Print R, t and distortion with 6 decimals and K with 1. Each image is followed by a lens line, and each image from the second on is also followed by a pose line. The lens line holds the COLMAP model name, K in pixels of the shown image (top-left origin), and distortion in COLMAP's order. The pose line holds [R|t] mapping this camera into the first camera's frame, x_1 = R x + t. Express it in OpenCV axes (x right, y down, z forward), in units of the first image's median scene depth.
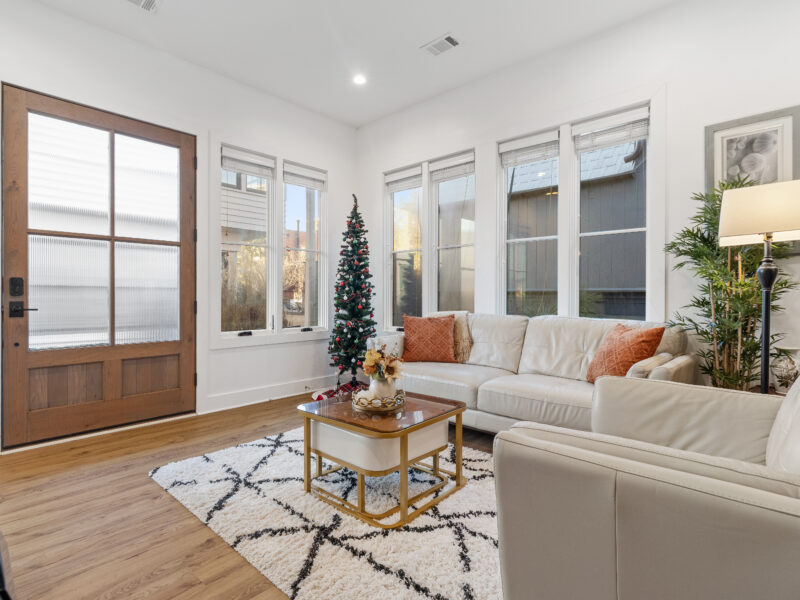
lens RADIAL K [[411.0, 0, 386.9], [0, 411.0, 297.9], [0, 0, 1]] dist [0.002154, 0.000742]
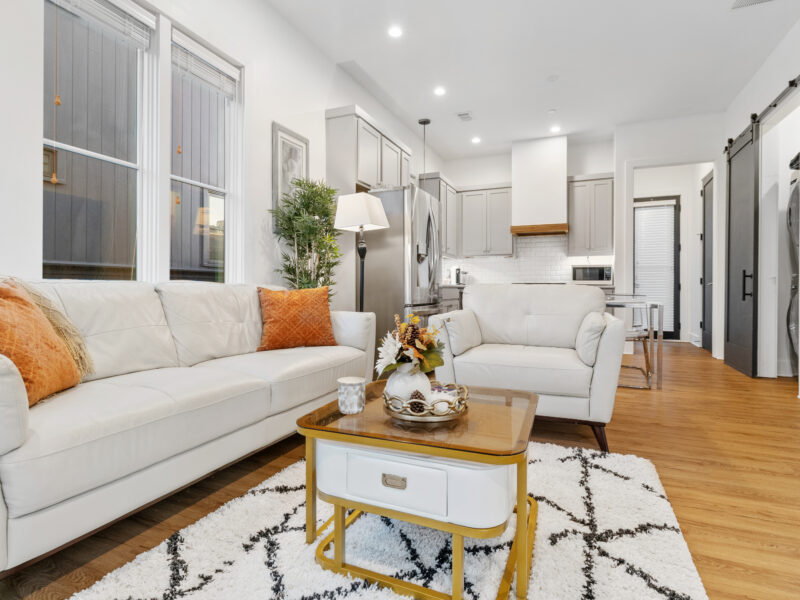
lens RADIAL K [[425.7, 0, 402.5], [0, 425.7, 288.5], [0, 0, 1]] dist [0.001367, 0.001119]
pose [[-0.339139, -0.006687, 0.940713, -0.430481], [-0.004177, 0.999976, 0.005602, 0.050890], [-0.940727, -0.002030, -0.339158, 0.878757]]
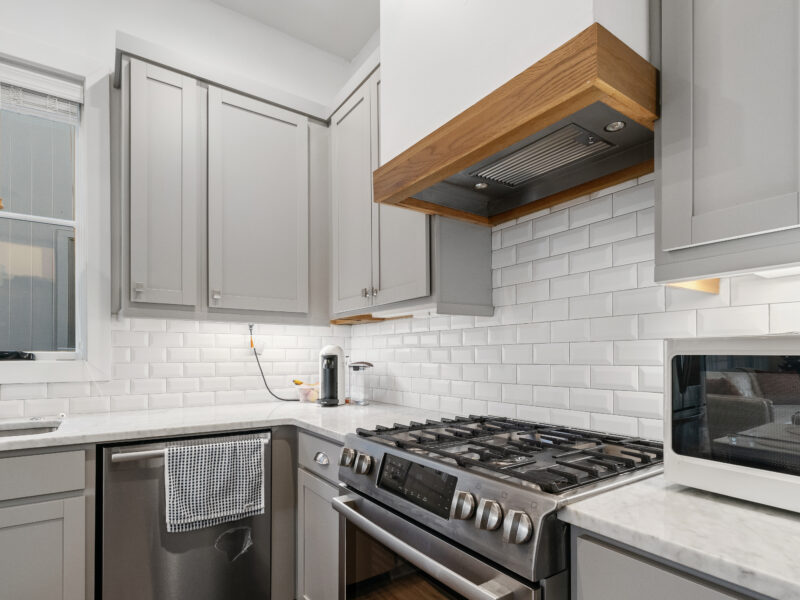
lens RADIAL K [[433.3, 0, 402.2], [0, 433.3, 356.8], [0, 0, 1]] dist [-0.000982, 0.000612]
pose [[0.213157, -0.004218, 0.977009, 0.792320], [0.004433, 0.999985, 0.003350, -0.034263], [-0.977008, 0.003617, 0.213172, -0.357890]]
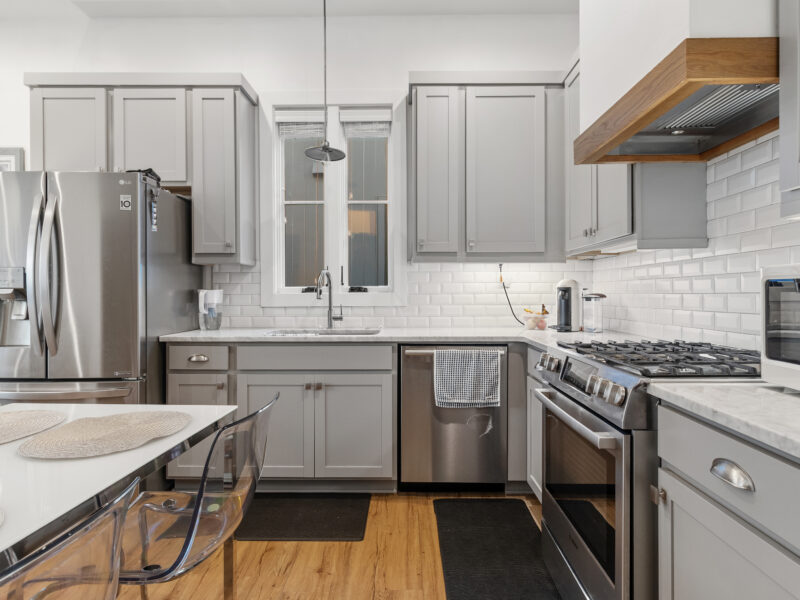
lens RADIAL K [[467.2, 0, 404.9], [0, 467.2, 296.2], [0, 0, 1]] dist [0.001268, -0.000573]
pose [[0.737453, -0.008076, 0.675350, 0.646006], [0.006966, 0.999966, 0.004350, -0.024801], [-0.675362, 0.001496, 0.737485, -0.535508]]
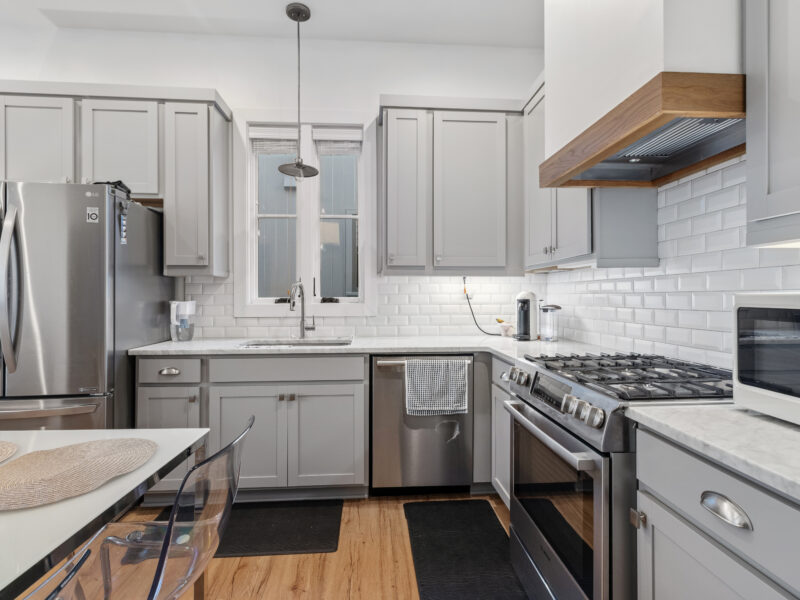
lens RADIAL K [[421.6, 0, 403.3], [0, 421.6, 295.2], [0, 0, 1]] dist [0.001787, 0.000177]
pose [[0.677849, -0.002077, 0.735199, 0.665184], [0.005830, 0.999980, -0.002550, -0.043338], [-0.735178, 0.006014, 0.677847, -0.491407]]
